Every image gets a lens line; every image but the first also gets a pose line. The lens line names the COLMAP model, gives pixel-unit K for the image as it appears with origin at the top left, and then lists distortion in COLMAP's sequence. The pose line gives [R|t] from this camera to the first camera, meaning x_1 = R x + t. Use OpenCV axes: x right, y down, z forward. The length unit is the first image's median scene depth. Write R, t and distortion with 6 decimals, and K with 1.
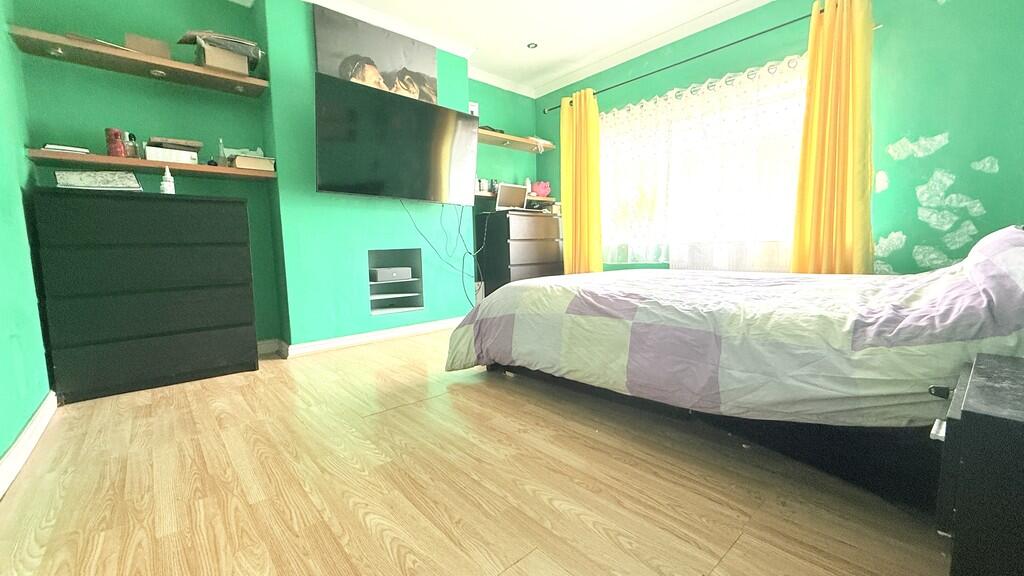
lens RADIAL K [[407.9, 0, 510.0], [0, 407.9, 284.4], [0, 0, 1]] dist [0.001941, -0.000580]
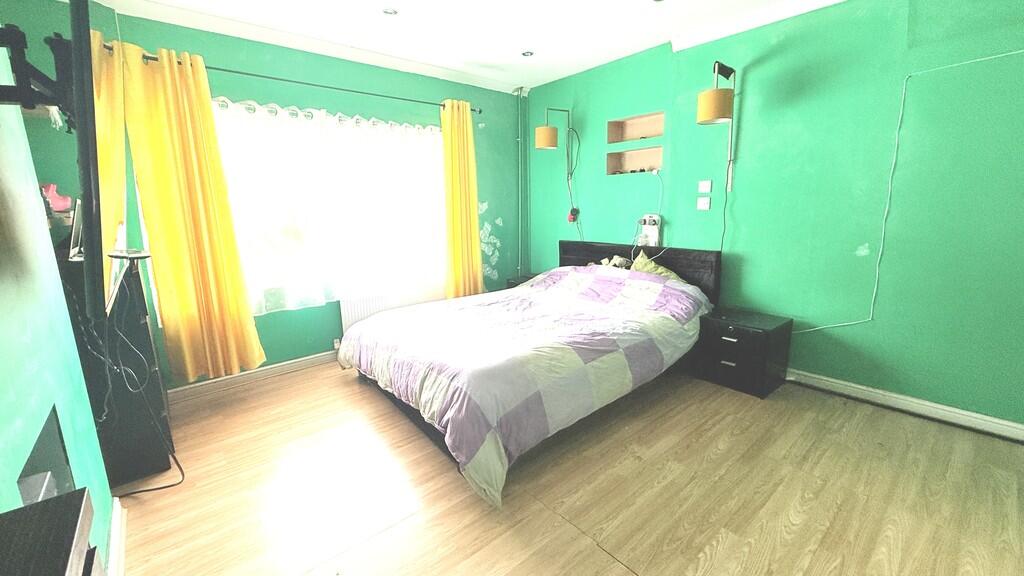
lens RADIAL K [[407.9, 0, 510.2], [0, 407.9, 287.0], [0, 0, 1]] dist [0.001941, -0.000580]
pose [[0.018696, -0.168802, 0.985473, -1.059699], [0.114484, 0.979524, 0.165611, -0.394507], [-0.993249, 0.109724, 0.037639, 1.185340]]
